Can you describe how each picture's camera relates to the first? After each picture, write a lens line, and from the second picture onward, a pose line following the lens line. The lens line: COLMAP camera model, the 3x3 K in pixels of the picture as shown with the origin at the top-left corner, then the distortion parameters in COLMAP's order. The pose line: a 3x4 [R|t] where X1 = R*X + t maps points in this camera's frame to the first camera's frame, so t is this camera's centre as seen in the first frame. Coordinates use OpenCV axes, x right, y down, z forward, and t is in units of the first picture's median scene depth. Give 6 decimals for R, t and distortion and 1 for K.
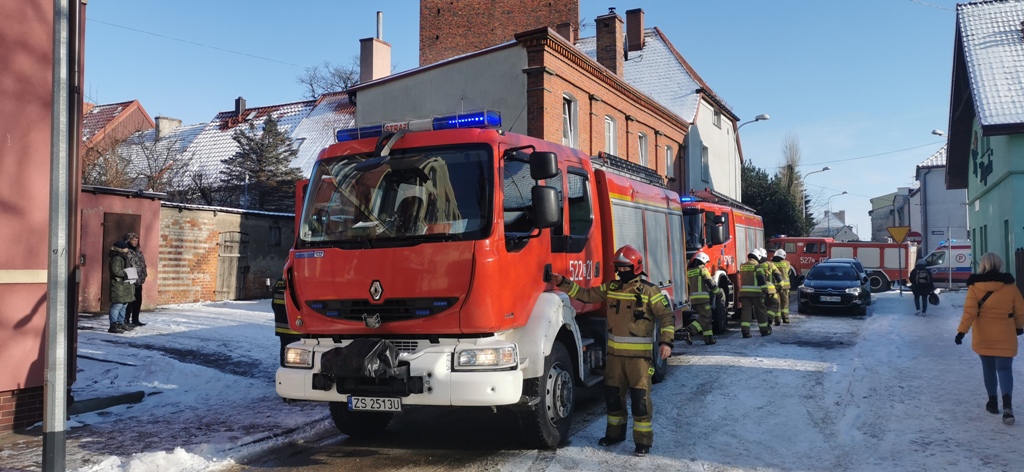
lens RADIAL K [[788.6, 0, 520.8], [0, 788.6, 228.6], [0, 0, 1]] dist [0.059453, -0.037330]
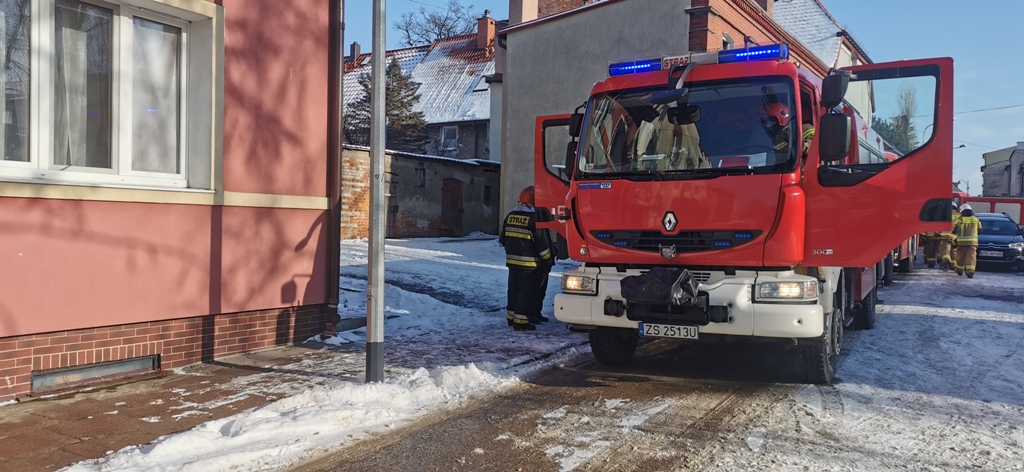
lens RADIAL K [[788.6, 0, 509.2], [0, 788.6, 232.8], [0, 0, 1]] dist [0.059453, -0.037330]
pose [[0.994841, 0.026442, -0.097942, -0.214240], [-0.019748, 0.997442, 0.068698, 0.019668], [0.099508, -0.066409, 0.992818, -0.025812]]
